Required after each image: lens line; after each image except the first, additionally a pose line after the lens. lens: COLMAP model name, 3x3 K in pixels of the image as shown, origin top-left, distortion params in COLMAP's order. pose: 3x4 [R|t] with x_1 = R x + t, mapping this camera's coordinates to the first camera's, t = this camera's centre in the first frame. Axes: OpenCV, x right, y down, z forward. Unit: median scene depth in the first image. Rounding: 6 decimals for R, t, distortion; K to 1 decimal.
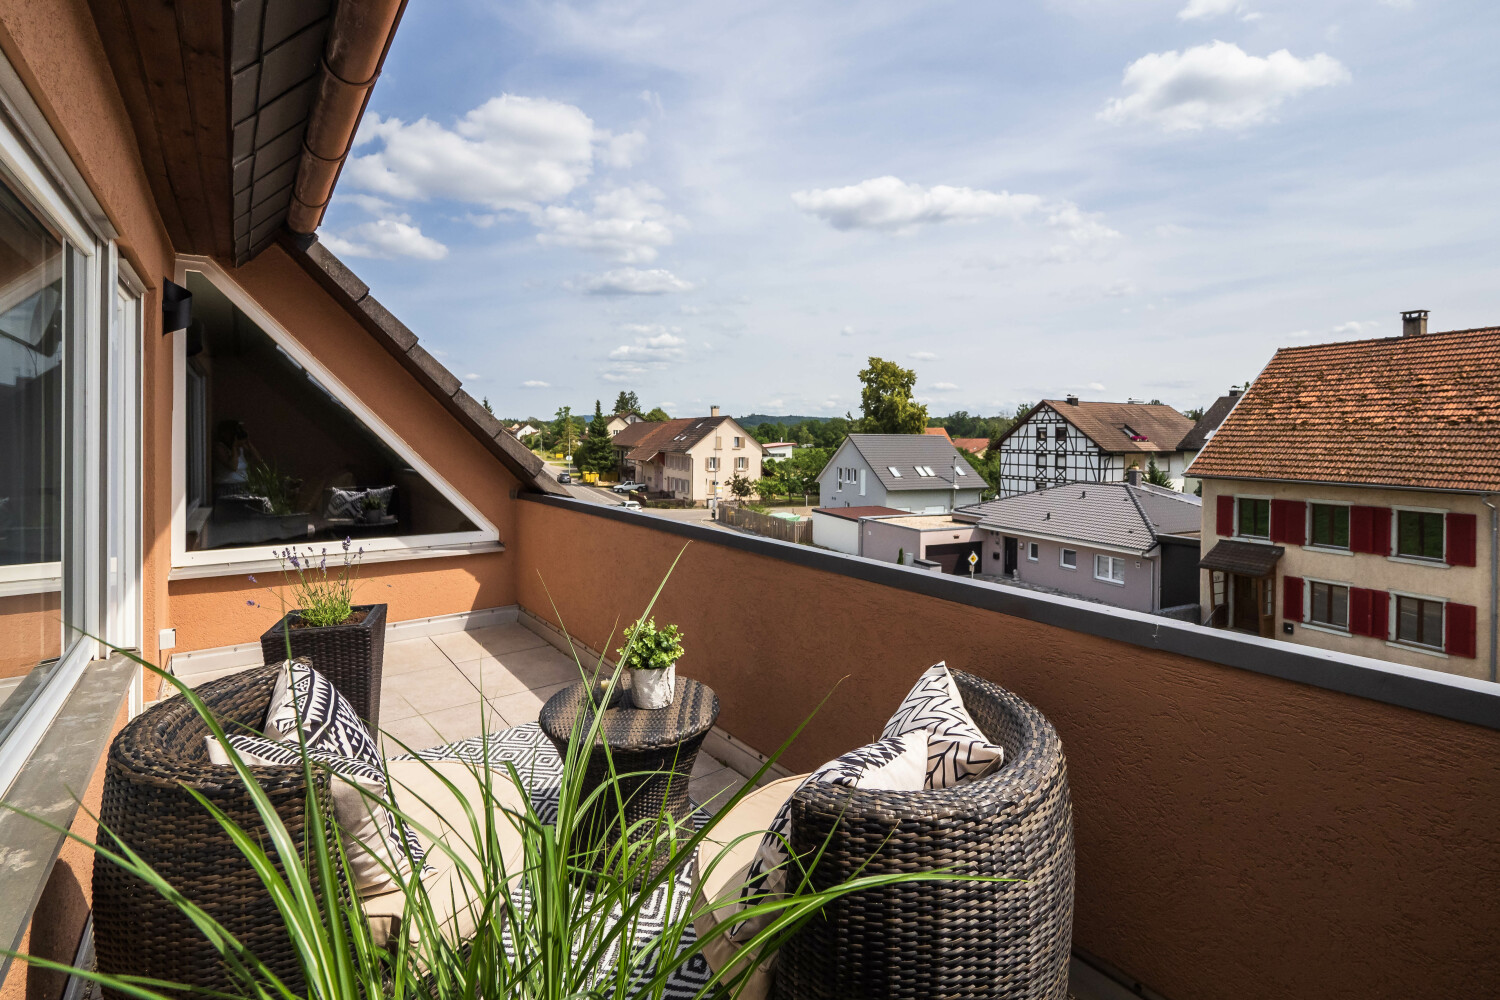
lens RADIAL K [[640.0, 0, 742.7], [0, 640.0, 447.4], [0, 0, 1]] dist [0.000283, -0.000296]
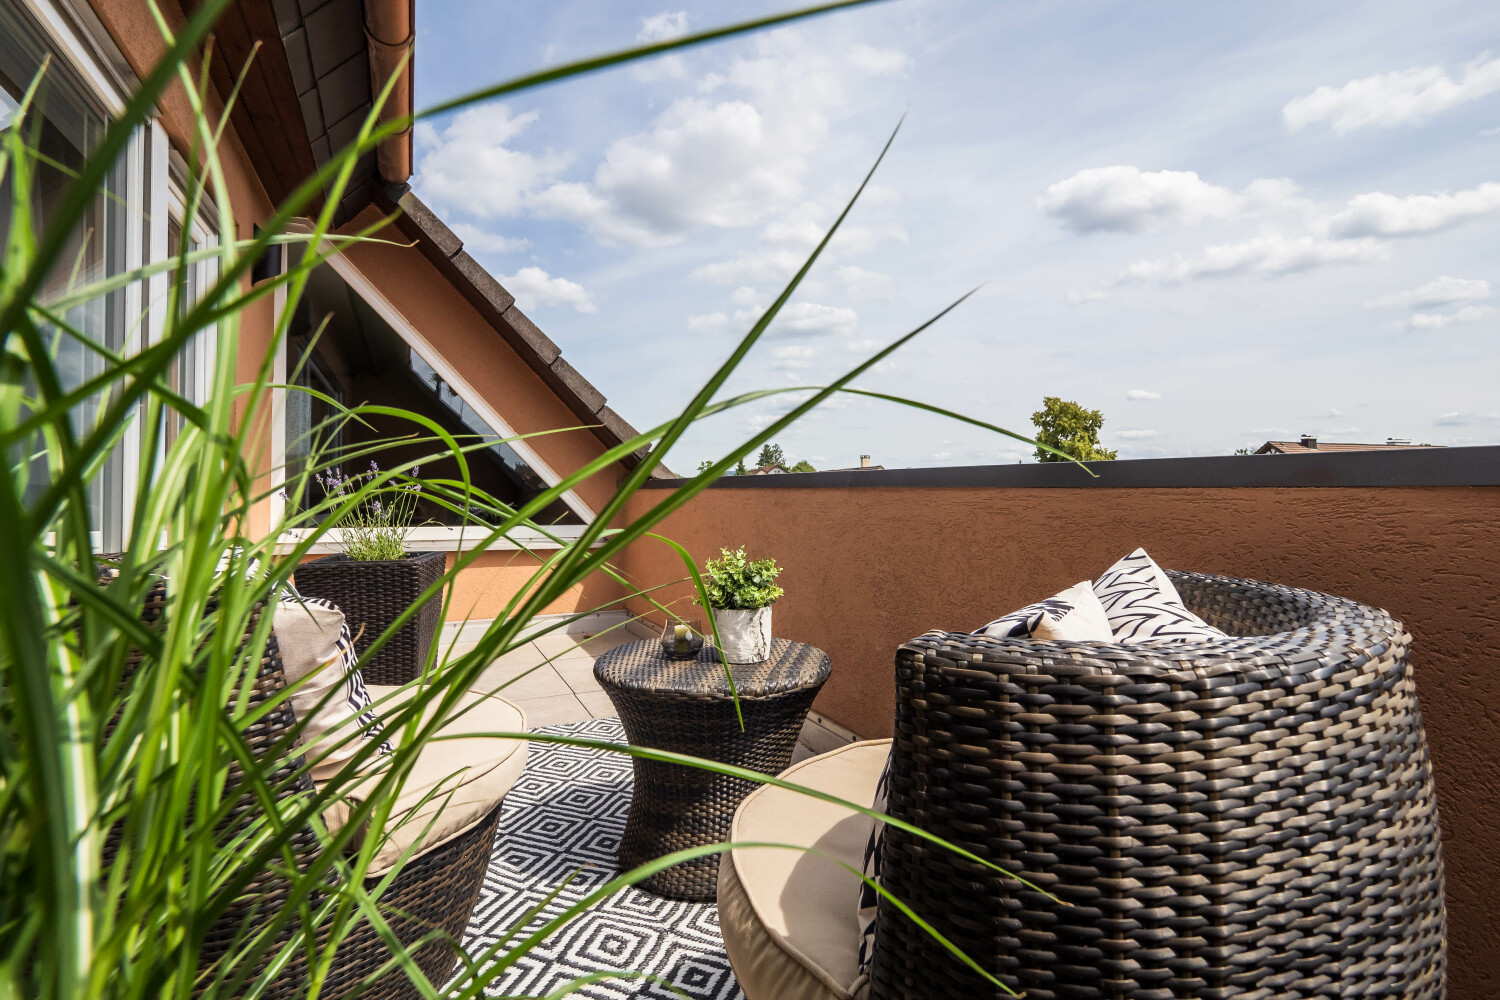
lens RADIAL K [[712.9, 0, 757.9], [0, 712.9, 466.4], [0, 0, 1]] dist [-0.003857, -0.000057]
pose [[0.983189, -0.003368, -0.182559, 0.030953], [0.000674, 0.999890, -0.014818, 0.191765], [0.182589, 0.014446, 0.983083, 0.188032]]
